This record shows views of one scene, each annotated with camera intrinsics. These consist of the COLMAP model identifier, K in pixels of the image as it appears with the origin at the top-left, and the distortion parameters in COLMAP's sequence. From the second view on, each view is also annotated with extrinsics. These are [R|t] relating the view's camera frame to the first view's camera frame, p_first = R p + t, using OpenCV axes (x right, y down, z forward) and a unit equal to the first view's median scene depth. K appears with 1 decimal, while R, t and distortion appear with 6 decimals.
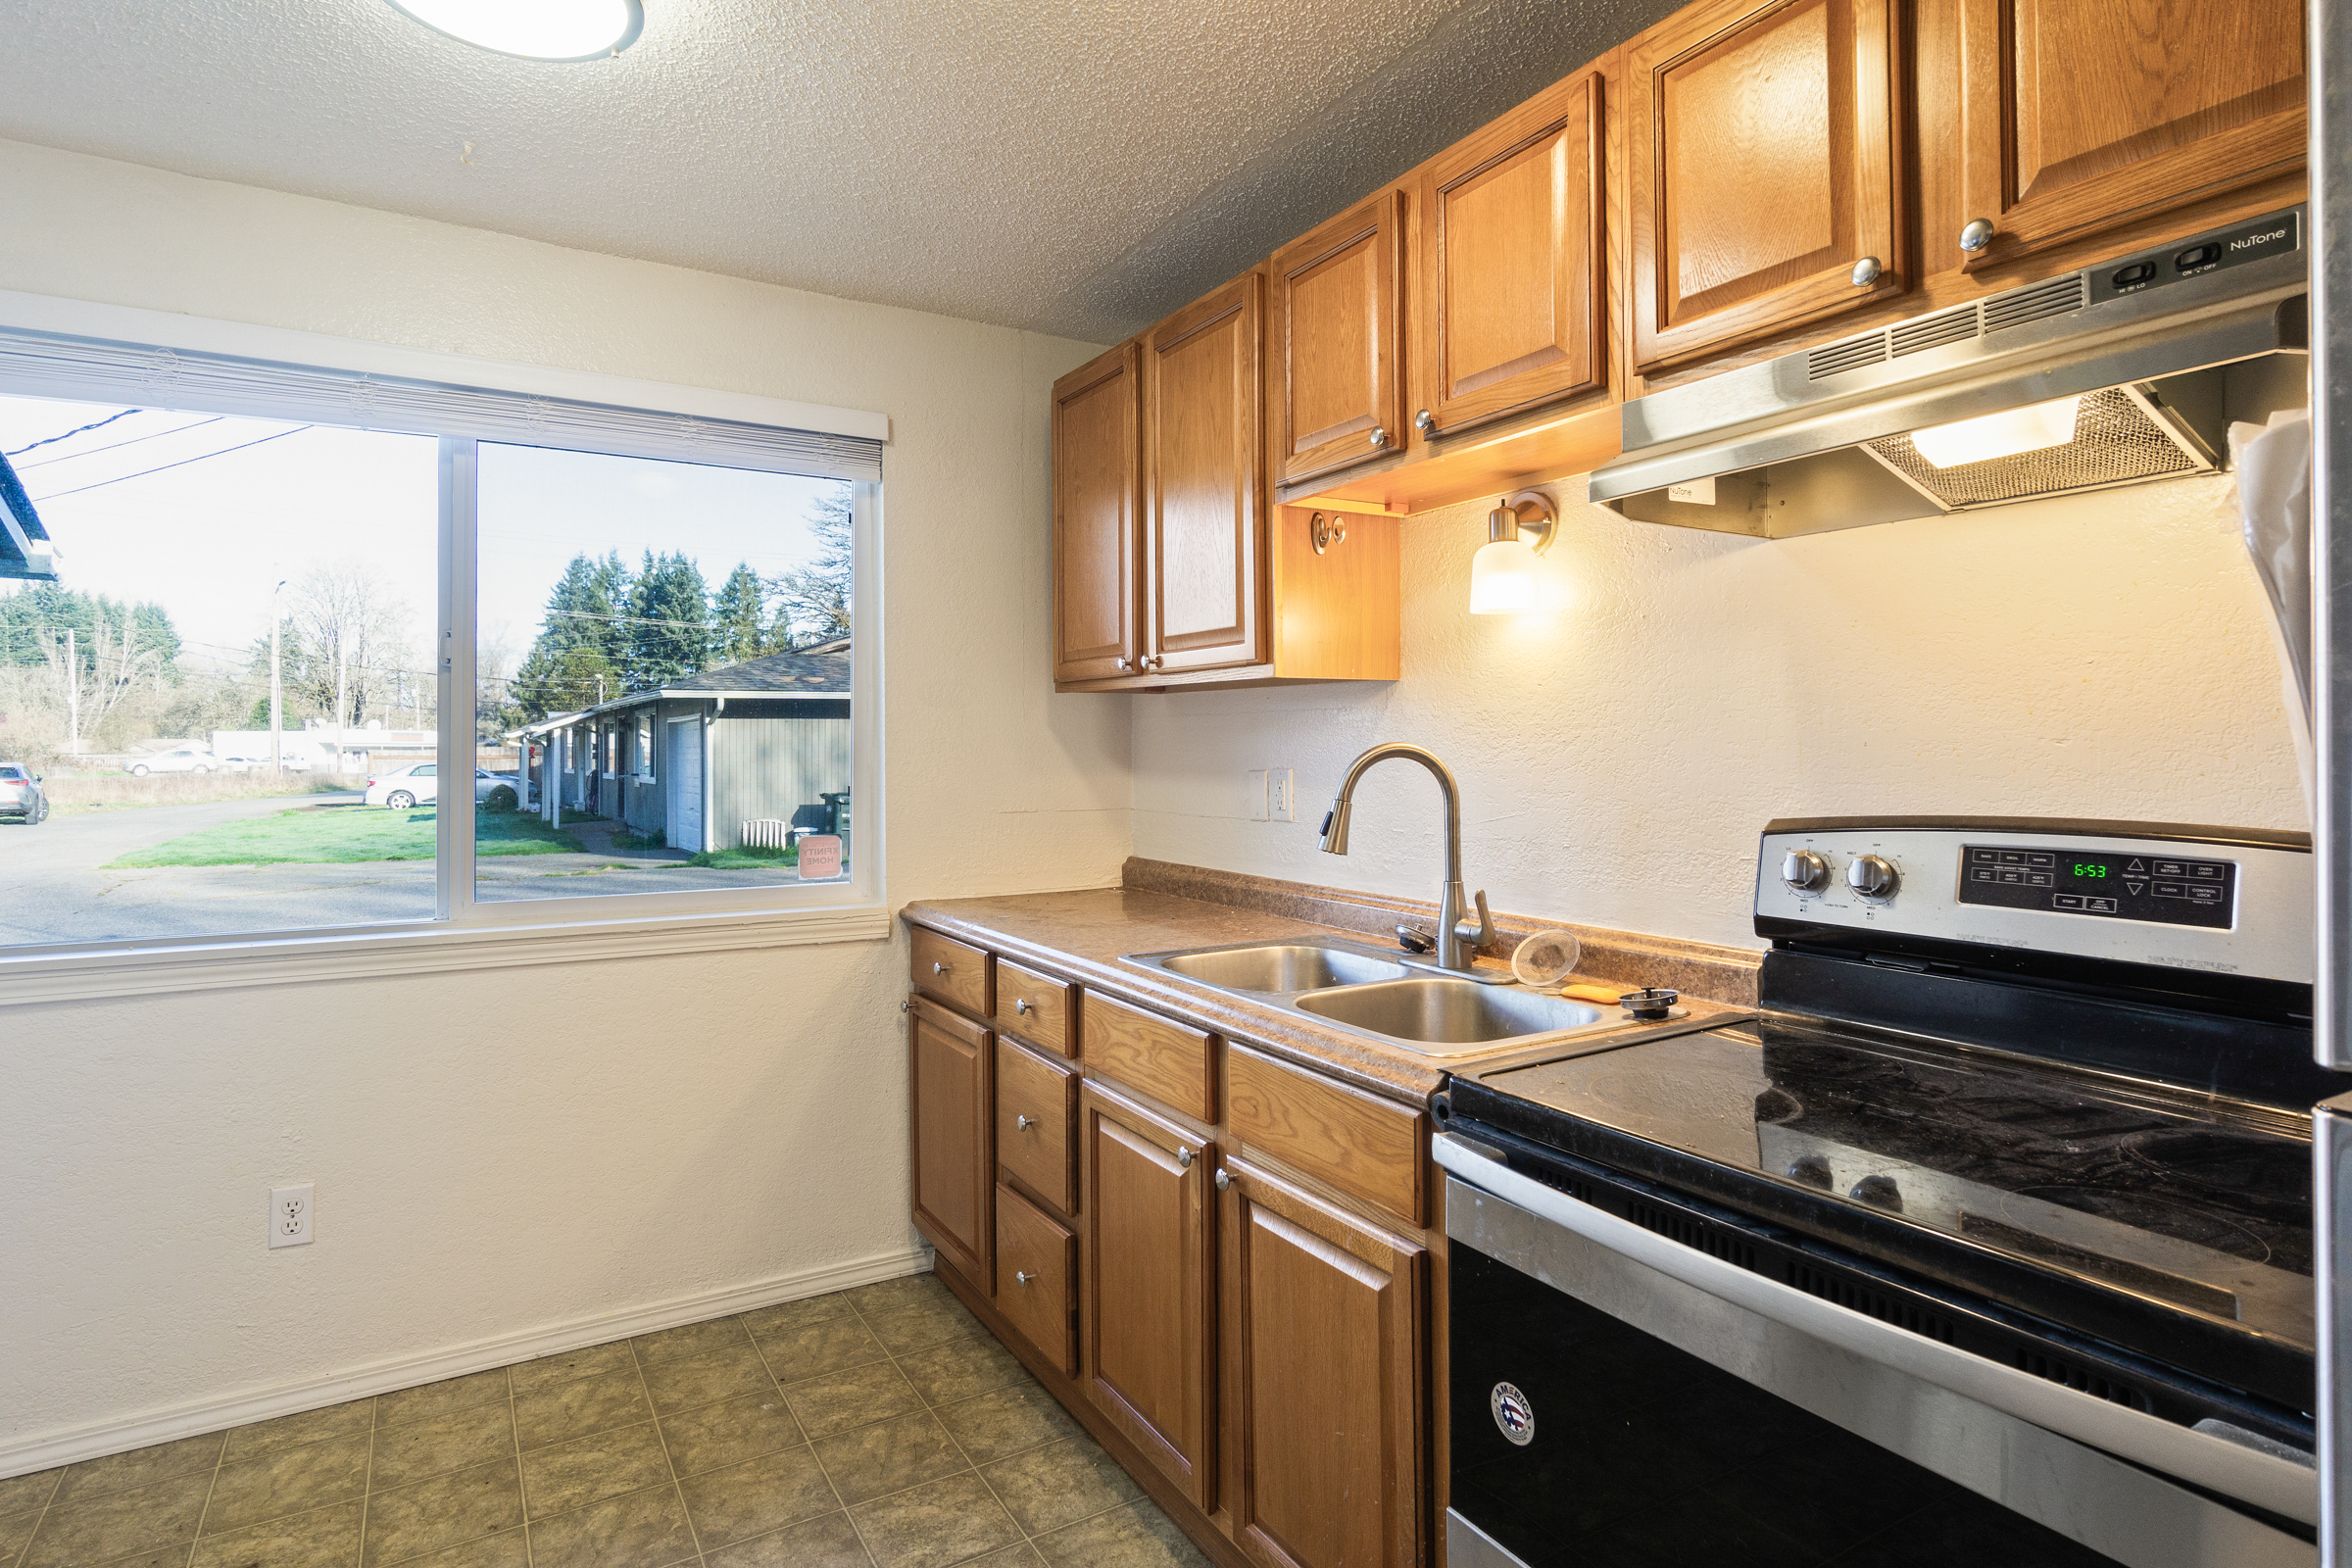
lens RADIAL K [[1211.8, 0, 1164.5], [0, 1211.8, 769.8], [0, 0, 1]] dist [-0.016108, 0.001471]
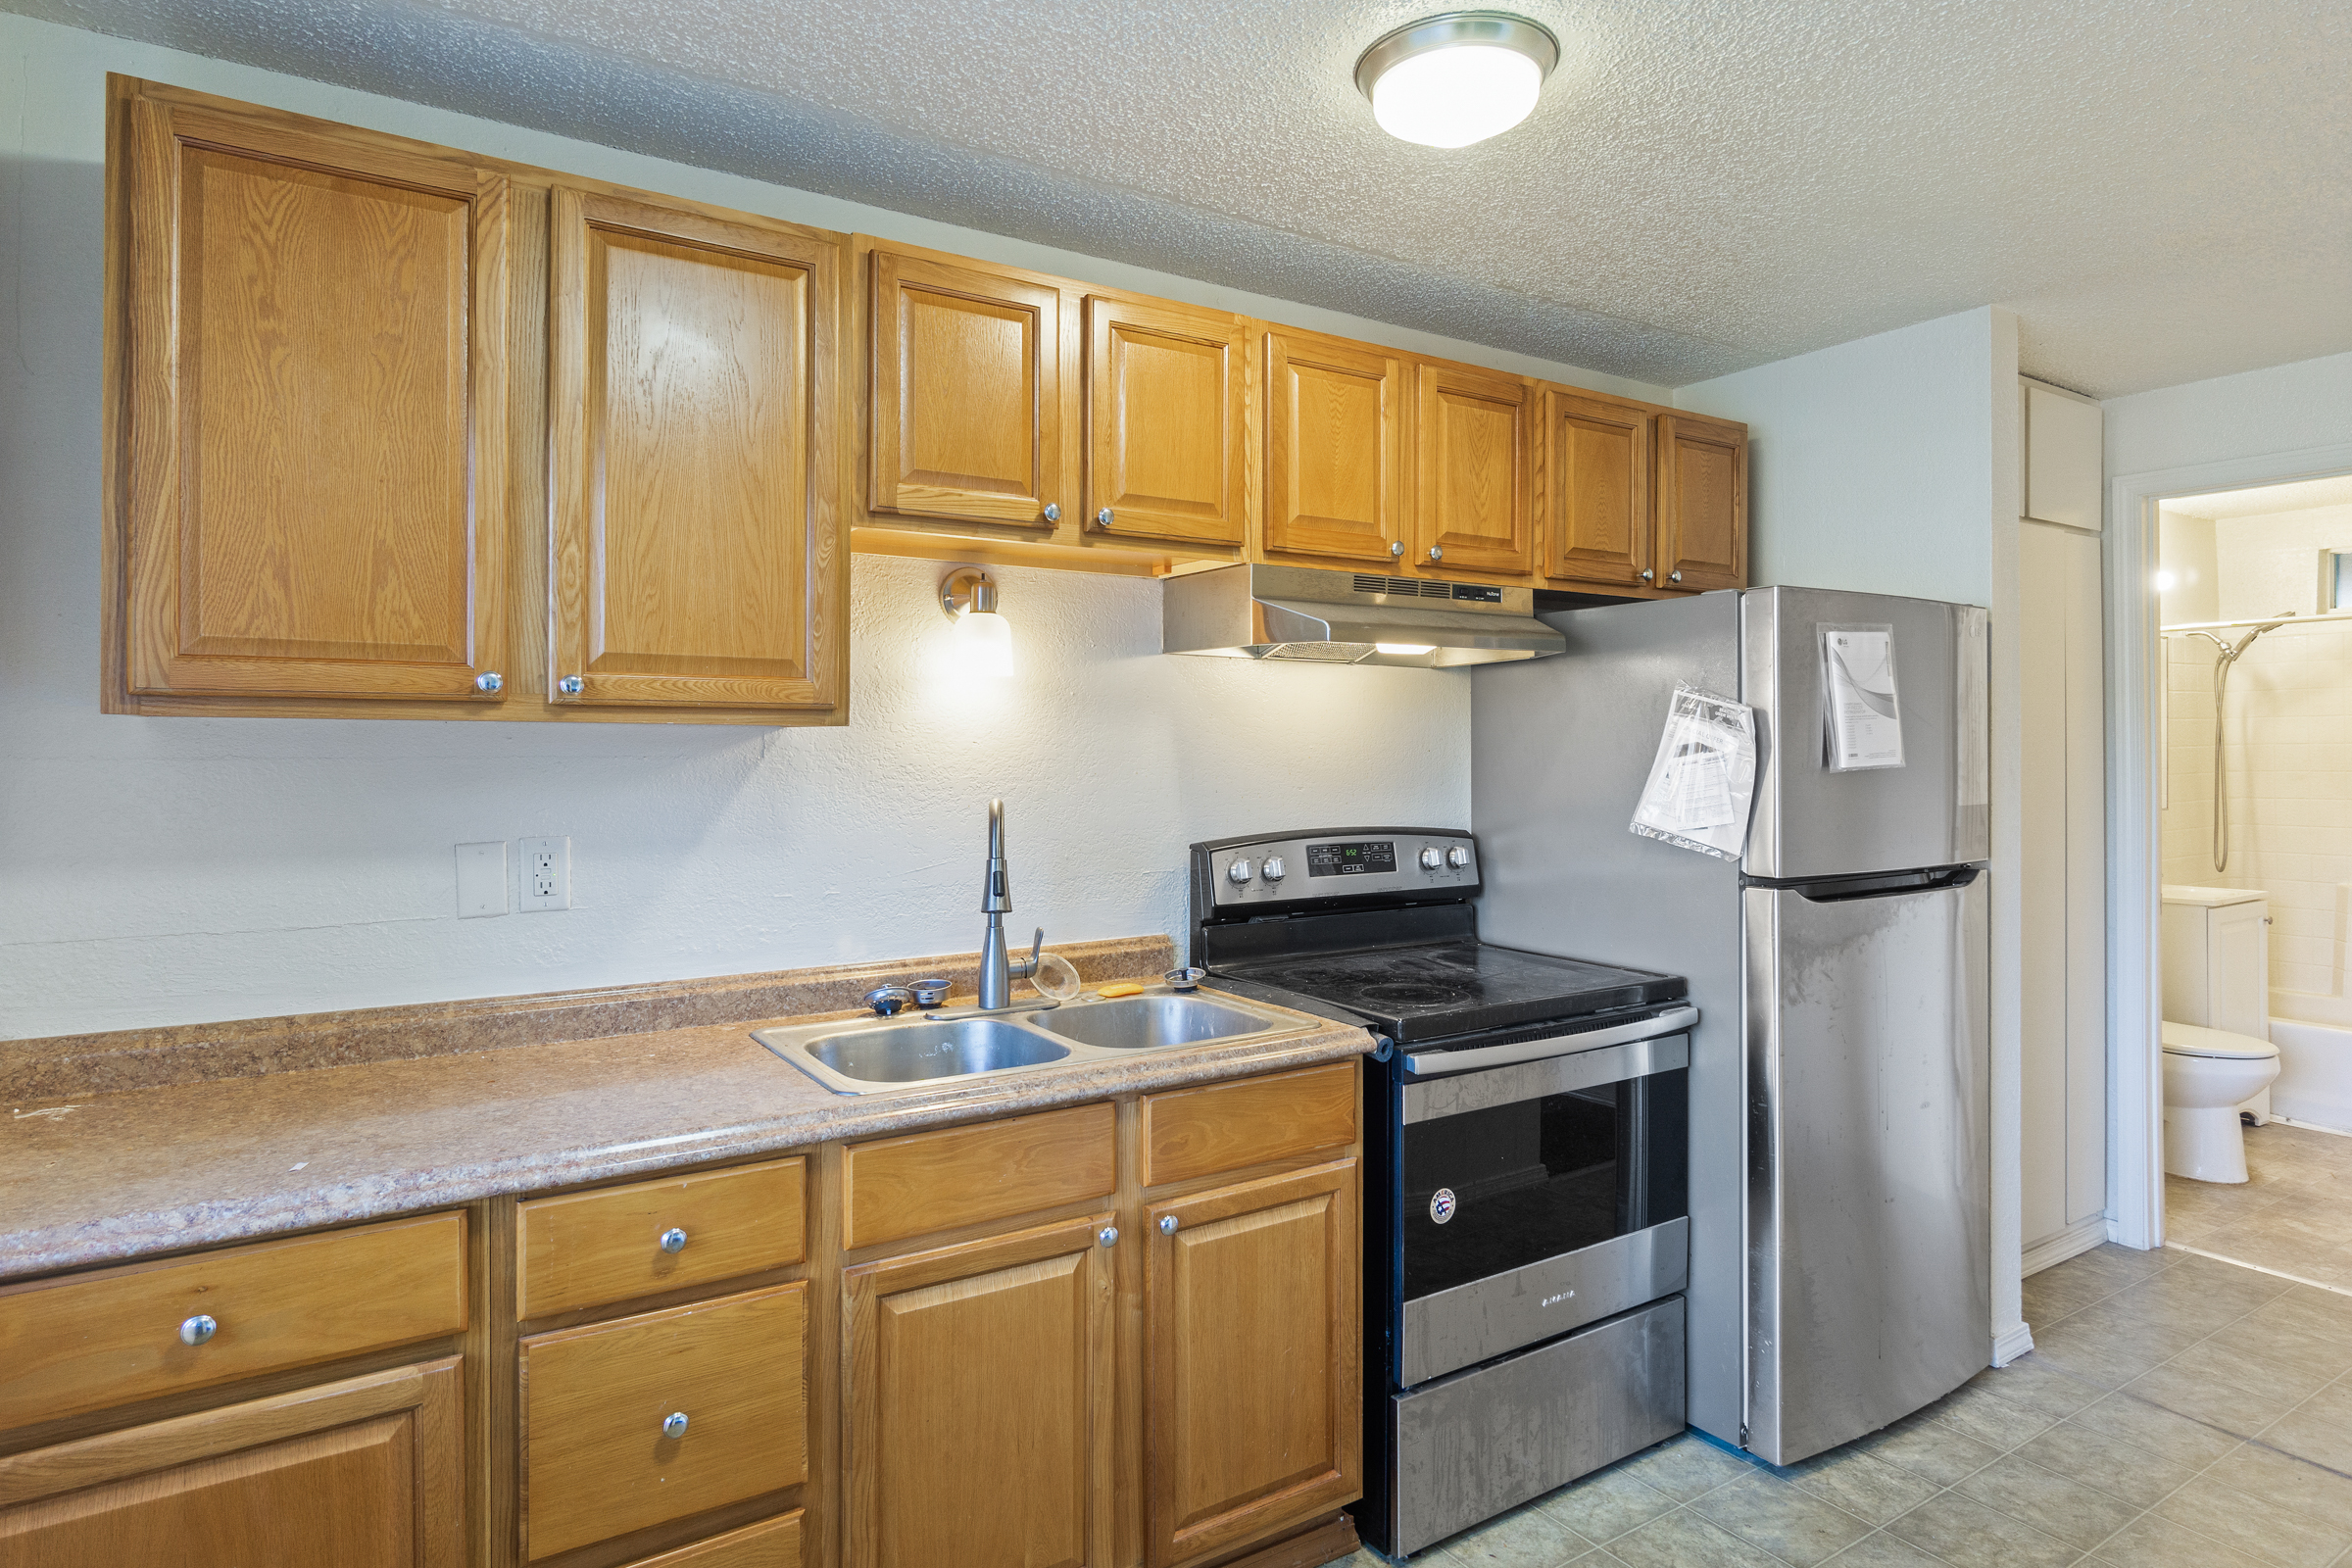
lens RADIAL K [[1321.2, 0, 1174.8], [0, 1321.2, 767.8], [0, 0, 1]] dist [-0.001371, -0.000062]
pose [[-0.031249, -0.011141, 0.999450, -1.325918], [0.019537, 0.999740, 0.011755, -0.083233], [-0.999321, 0.019893, -0.031023, 1.247501]]
